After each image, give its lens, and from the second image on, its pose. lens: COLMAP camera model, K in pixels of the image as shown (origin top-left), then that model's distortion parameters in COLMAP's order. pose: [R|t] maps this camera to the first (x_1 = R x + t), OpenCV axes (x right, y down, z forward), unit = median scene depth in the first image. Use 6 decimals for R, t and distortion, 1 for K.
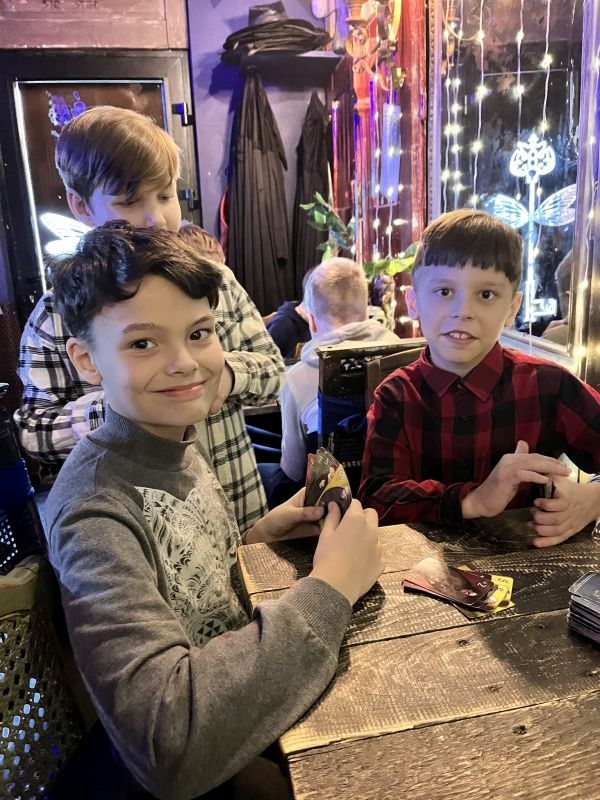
lens RADIAL K [[582.6, 0, 301.0], [0, 582.6, 399.0], [0, 0, 1]] dist [0.009287, -0.009101]
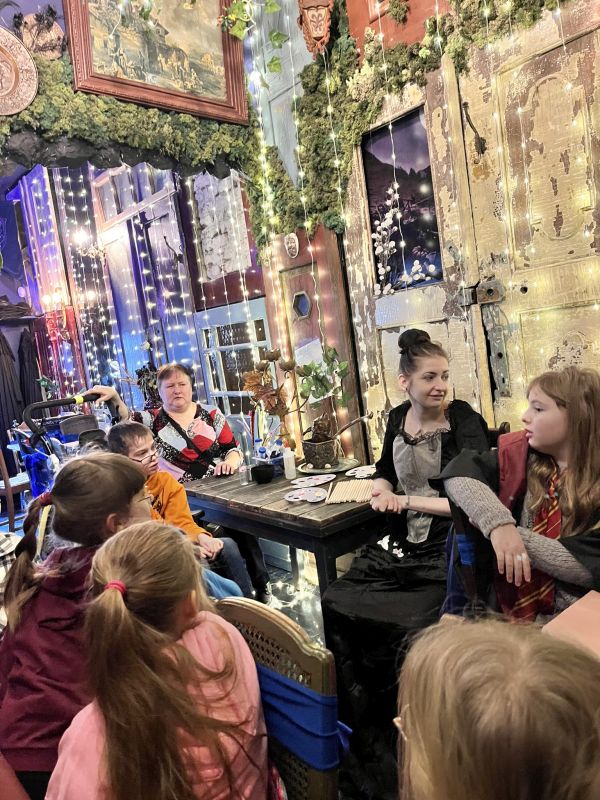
lens RADIAL K [[582.6, 0, 299.4], [0, 582.6, 397.7], [0, 0, 1]] dist [0.009287, -0.009101]
pose [[0.847629, -0.115465, 0.517874, -0.355491], [0.223841, 0.962744, -0.151718, 0.404163], [-0.481062, 0.244522, 0.841896, -1.730308]]
